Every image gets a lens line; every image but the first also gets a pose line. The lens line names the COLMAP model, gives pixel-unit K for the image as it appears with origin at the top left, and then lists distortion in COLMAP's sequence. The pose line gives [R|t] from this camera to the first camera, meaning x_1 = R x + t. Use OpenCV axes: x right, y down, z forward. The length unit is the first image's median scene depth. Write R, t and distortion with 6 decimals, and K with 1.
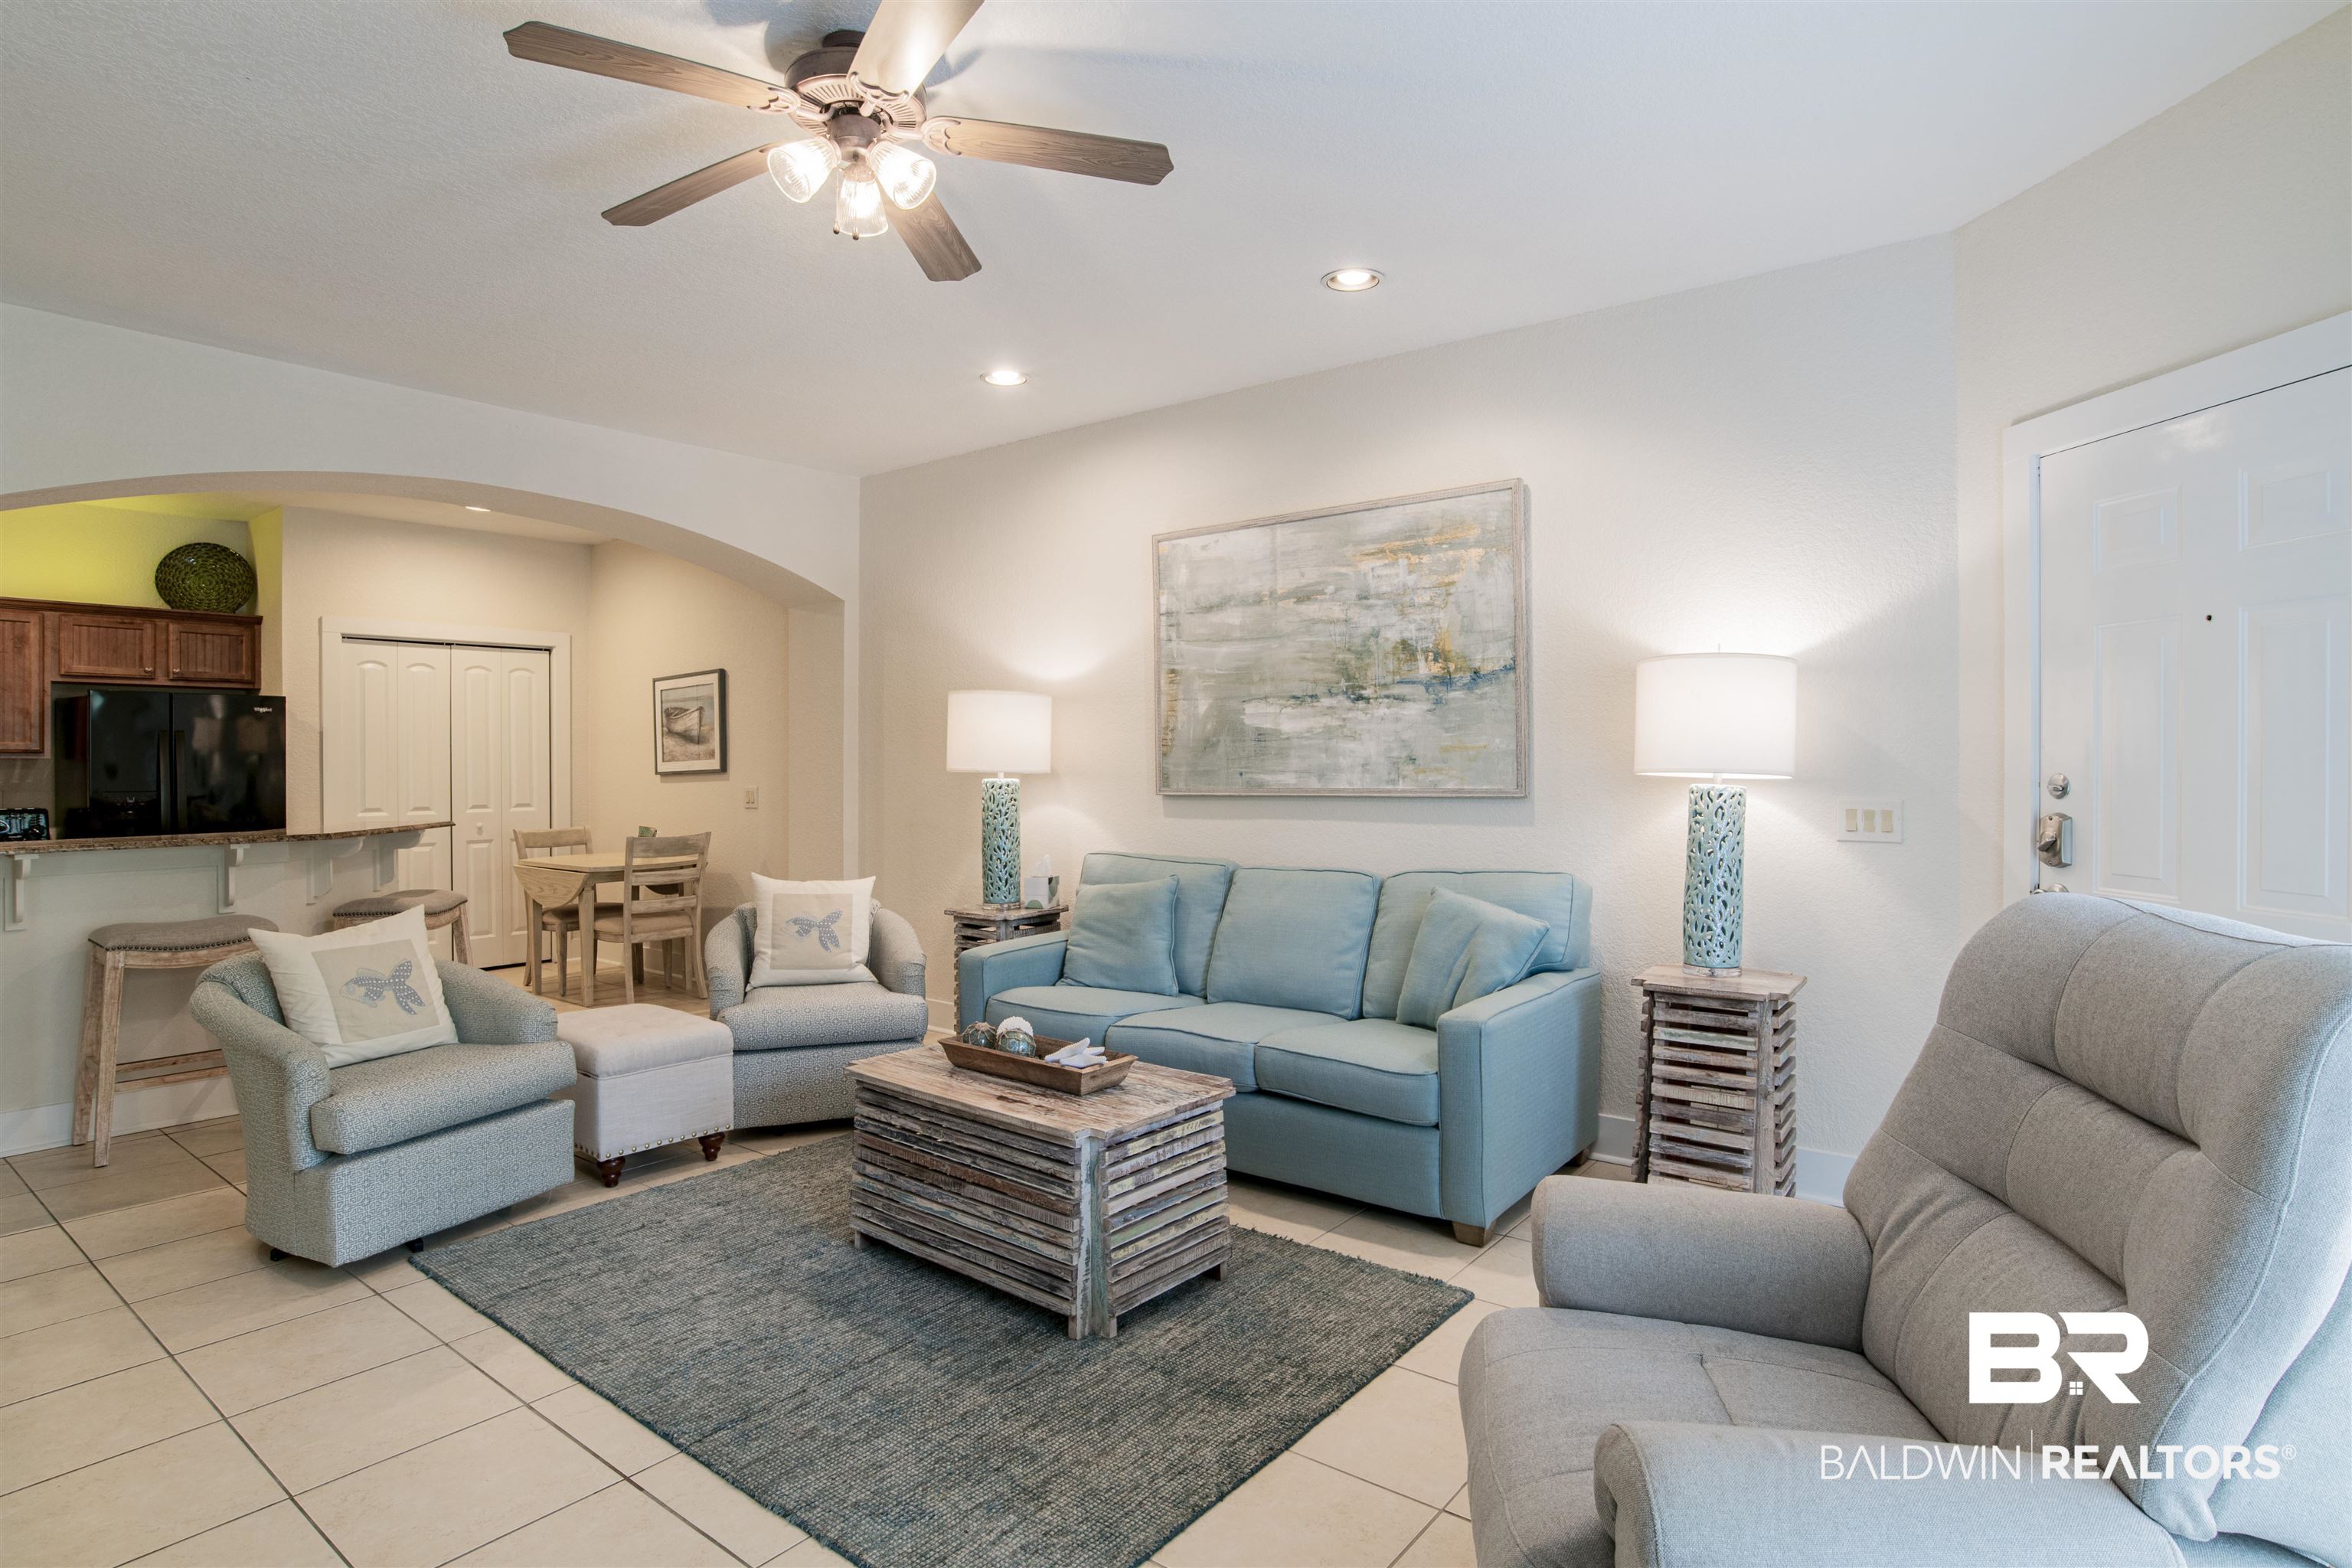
lens RADIAL K [[1206.9, 0, 1187.5], [0, 1206.9, 775.4], [0, 0, 1]] dist [-0.063263, 0.024555]
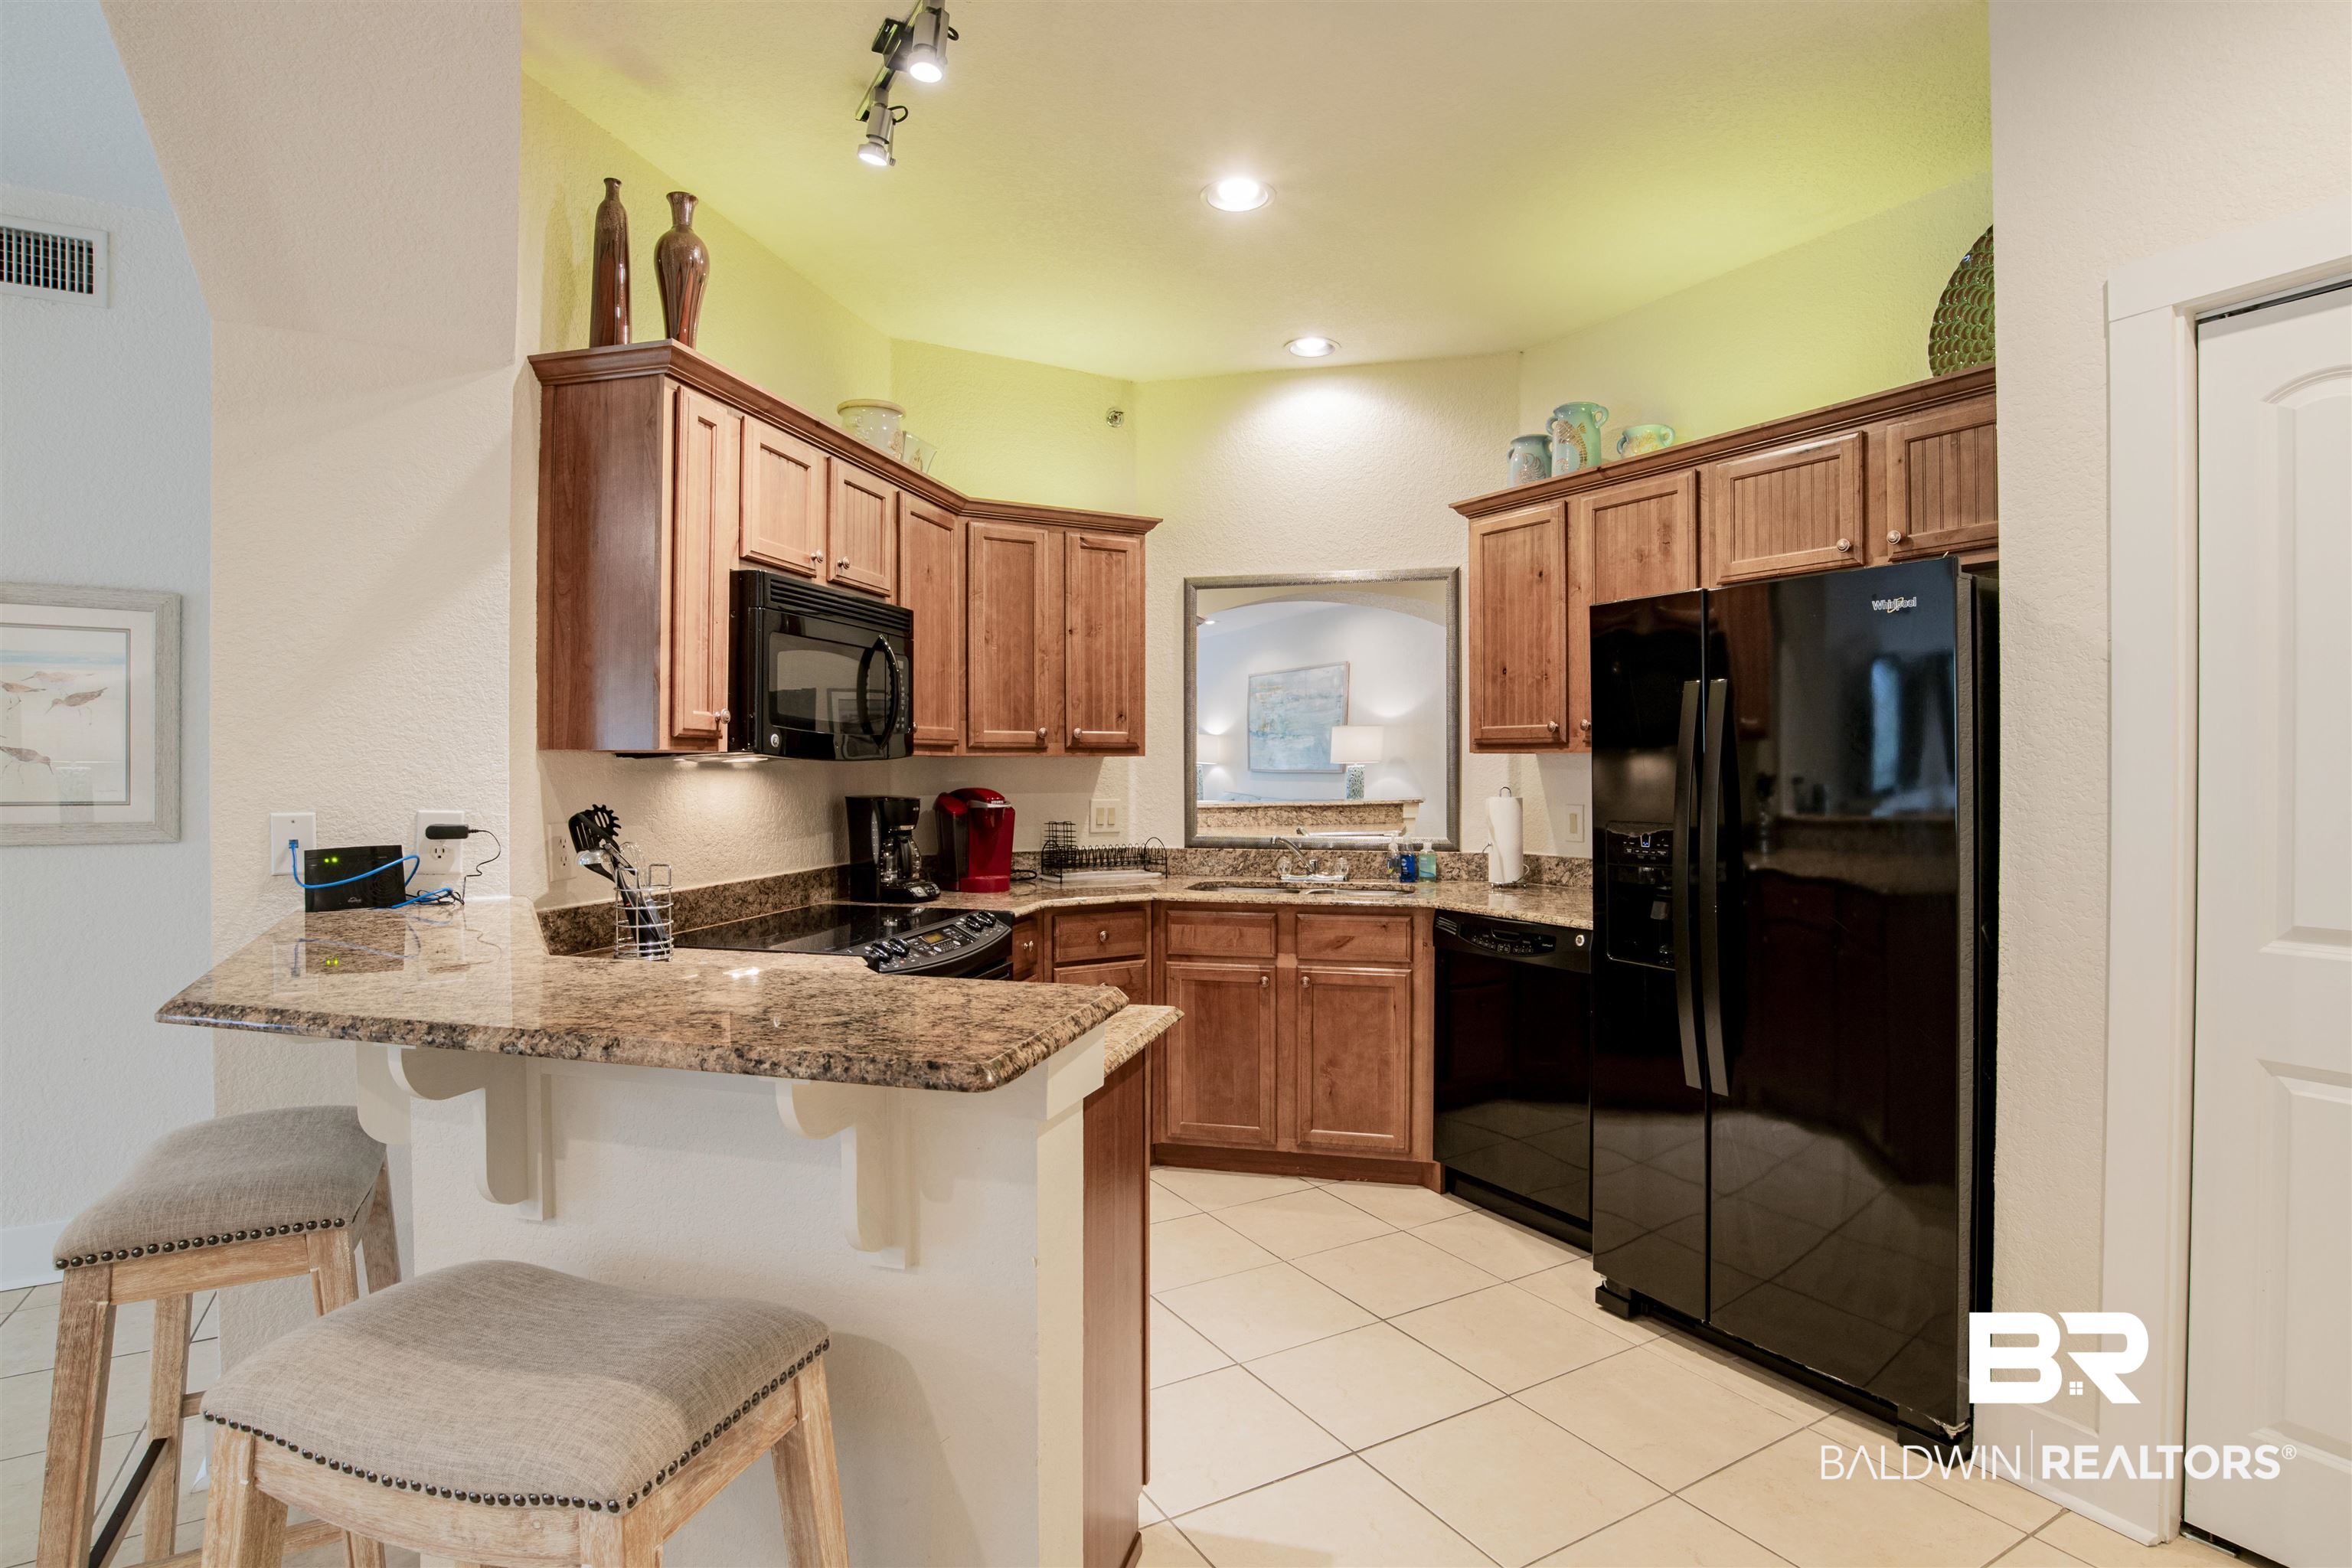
lens RADIAL K [[1206.9, 0, 1187.5], [0, 1206.9, 775.4], [0, 0, 1]] dist [-0.063263, 0.024555]
pose [[-0.363602, 0.011750, -0.931480, -0.385206], [-0.007495, 0.999851, 0.015538, -0.009549], [0.931524, 0.012631, -0.363460, 0.926730]]
